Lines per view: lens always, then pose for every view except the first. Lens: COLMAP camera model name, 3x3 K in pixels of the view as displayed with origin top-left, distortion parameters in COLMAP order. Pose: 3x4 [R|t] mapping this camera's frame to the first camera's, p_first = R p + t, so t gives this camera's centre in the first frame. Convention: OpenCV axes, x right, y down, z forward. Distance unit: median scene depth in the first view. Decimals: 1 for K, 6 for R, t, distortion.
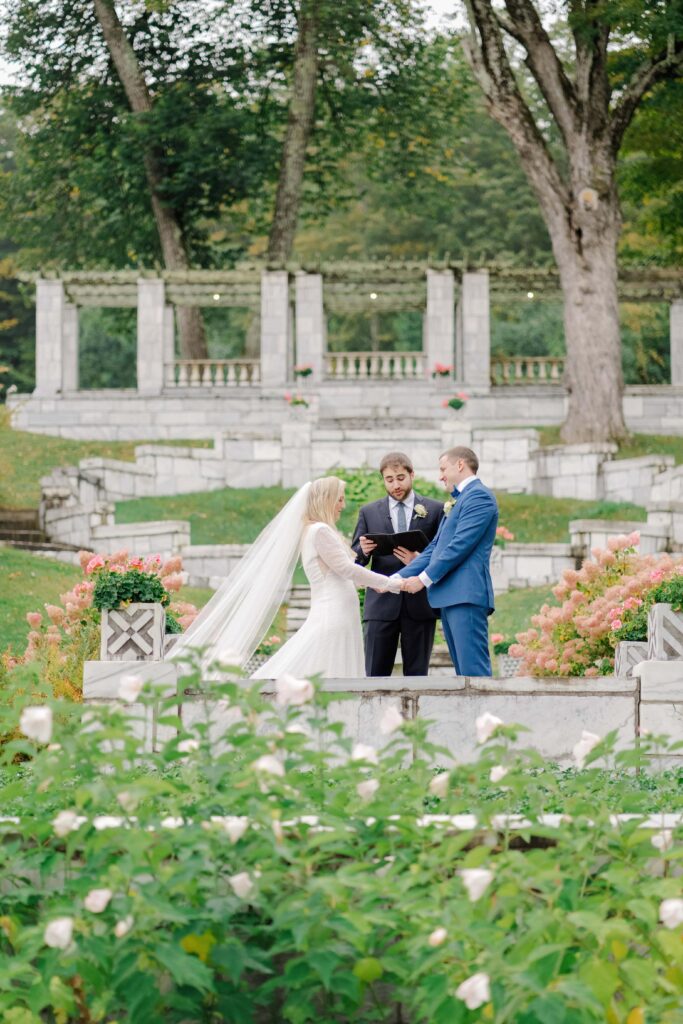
lens RADIAL K [[2408.1, 0, 341.5], [0, 2408.1, 512.0], [0, 0, 1]] dist [-0.002694, -0.042449]
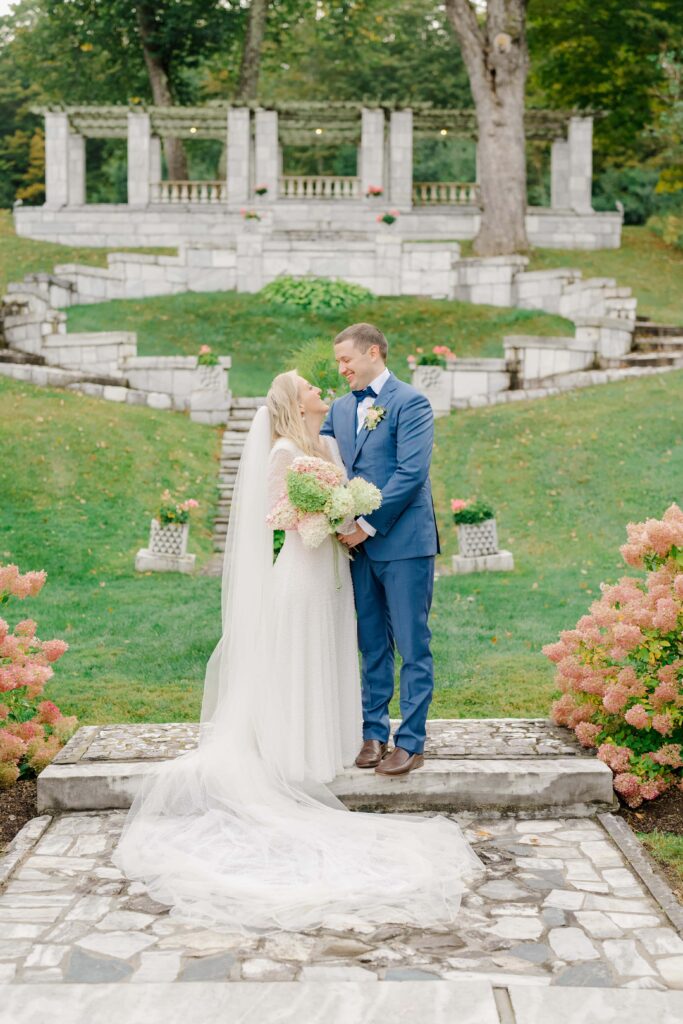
lens RADIAL K [[1407.9, 0, 341.5], [0, 1407.9, 512.0], [0, 0, 1]] dist [-0.012838, 0.048330]
pose [[0.999516, 0.007347, 0.030214, 0.005016], [-0.012056, 0.987244, 0.158755, -0.011777], [-0.028662, -0.159043, 0.986856, 0.276727]]
